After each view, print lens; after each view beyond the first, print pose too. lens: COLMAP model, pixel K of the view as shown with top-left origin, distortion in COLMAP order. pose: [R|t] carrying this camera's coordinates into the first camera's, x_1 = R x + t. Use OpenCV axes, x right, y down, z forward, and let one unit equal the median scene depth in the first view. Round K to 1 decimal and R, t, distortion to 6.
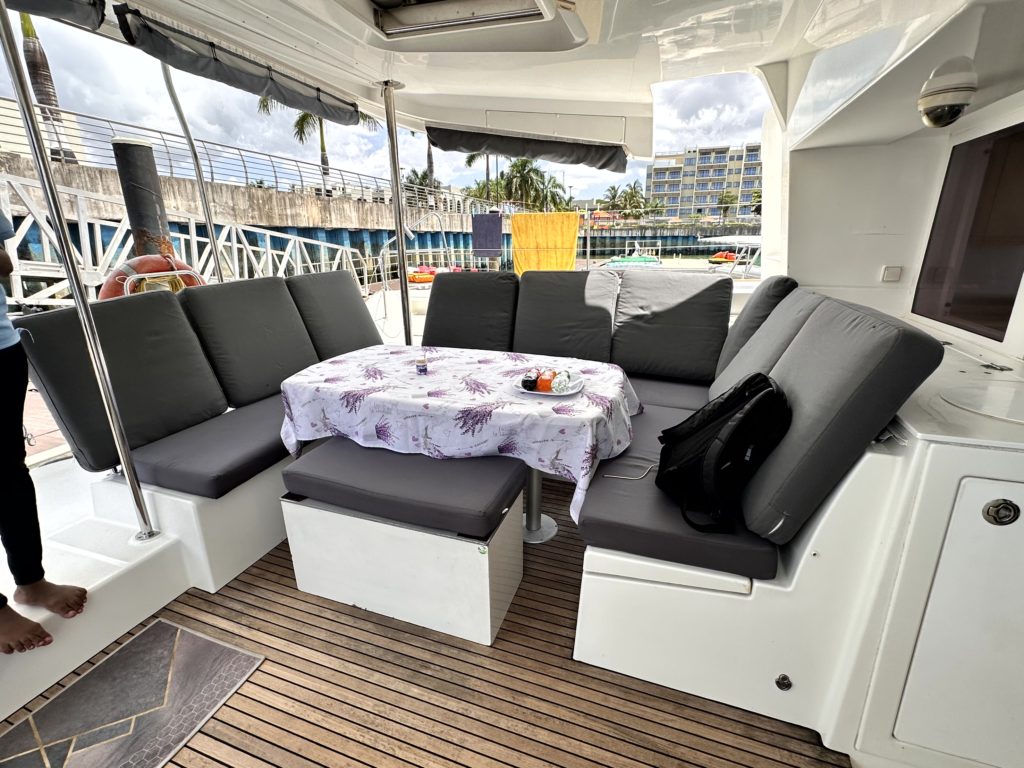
lens RADIAL K [[481.7, 0, 511.7], [0, 481.7, 387.3], [0, 0, 1]] dist [0.002534, 0.000048]
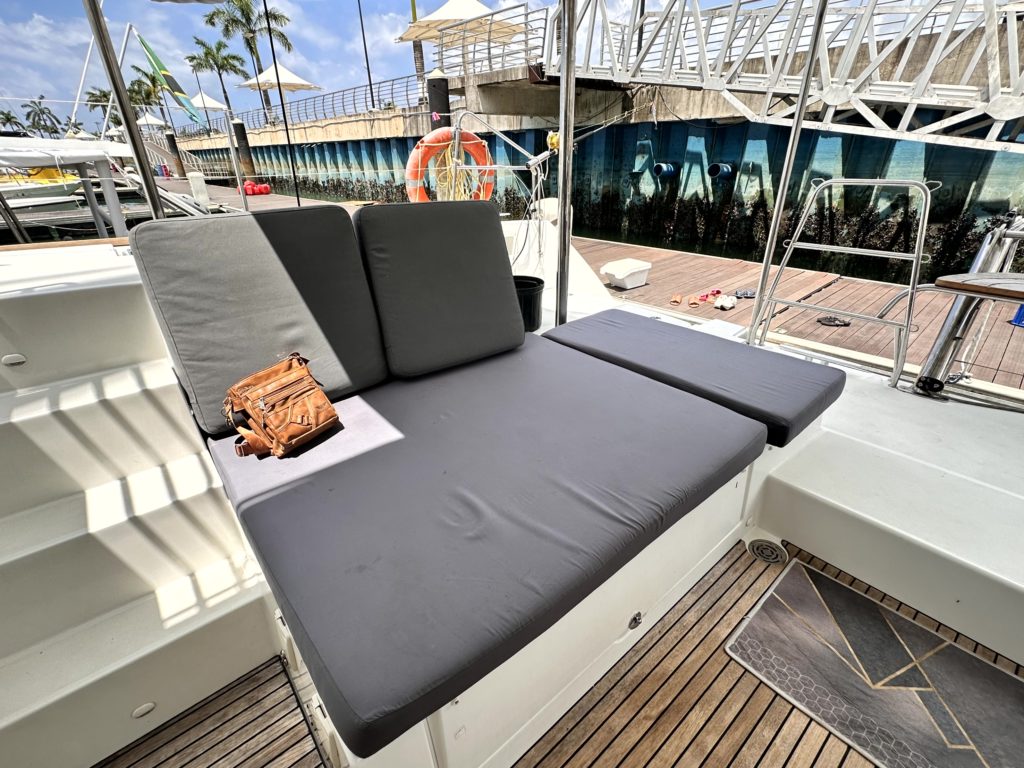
lens RADIAL K [[481.7, 0, 511.1], [0, 481.7, 384.0], [0, 0, 1]] dist [0.002534, 0.000048]
pose [[-0.511062, 0.405753, -0.757747, -0.011031], [-0.225364, 0.787475, 0.573668, -0.096422], [0.829474, 0.463949, -0.311006, 0.327081]]
